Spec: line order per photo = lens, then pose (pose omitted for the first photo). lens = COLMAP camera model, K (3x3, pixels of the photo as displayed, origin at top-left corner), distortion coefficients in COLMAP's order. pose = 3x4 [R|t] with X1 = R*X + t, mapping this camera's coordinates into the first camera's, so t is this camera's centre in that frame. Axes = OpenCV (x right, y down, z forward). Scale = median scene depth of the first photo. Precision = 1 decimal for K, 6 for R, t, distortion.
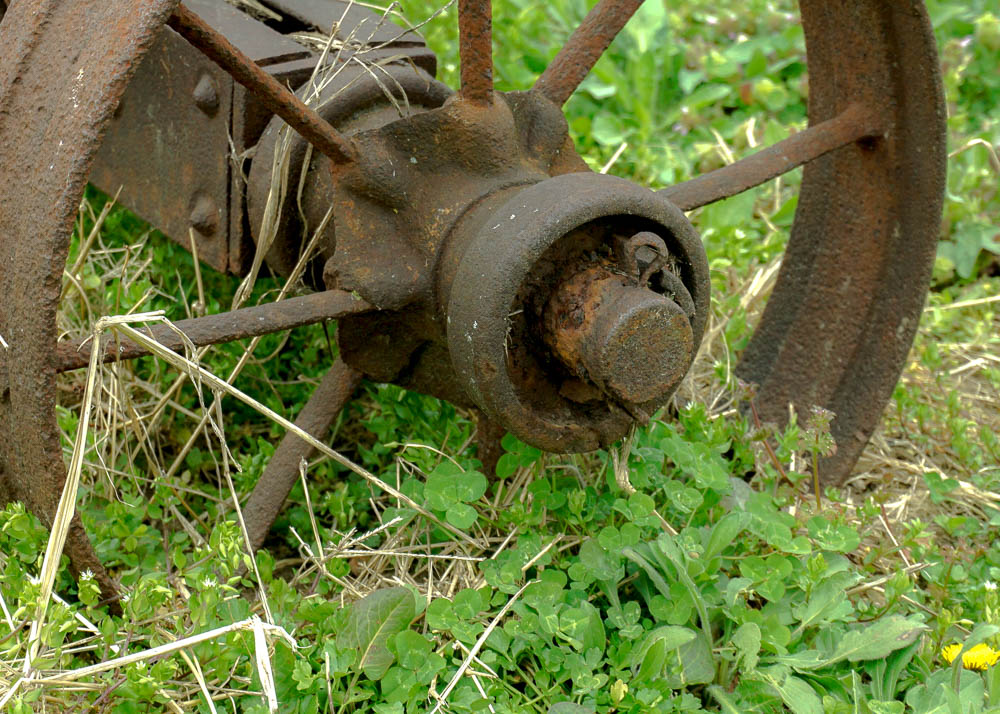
lens RADIAL K [[3717.8, 0, 502.2], [0, 3717.8, 357.7], [0, 0, 1]] dist [-0.025967, 0.000000]
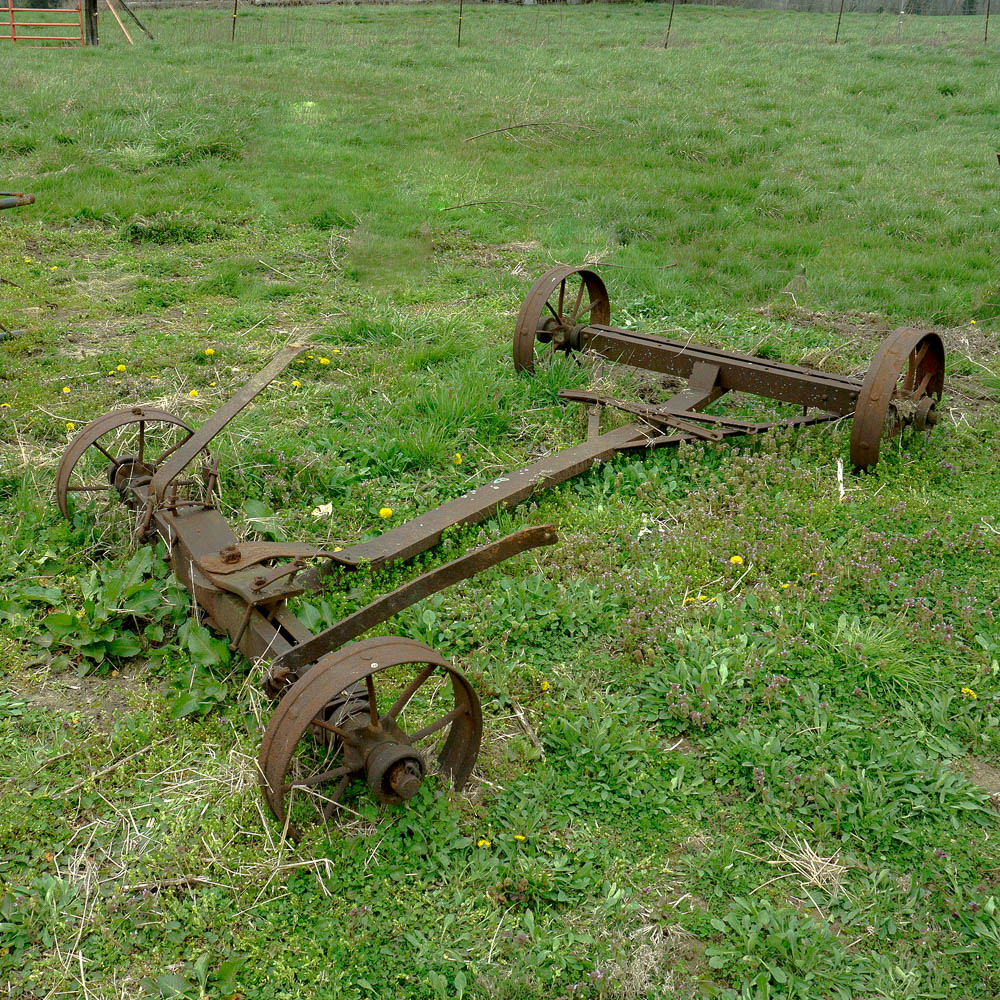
lens RADIAL K [[1235.3, 0, 458.4], [0, 1235.3, 507.4], [0, 0, 1]] dist [-0.048120, 0.000000]
pose [[0.999757, -0.013193, 0.017640, 0.074640], [0.013204, 0.999913, -0.000488, -0.342779], [-0.017632, 0.000720, 0.999844, -0.533600]]
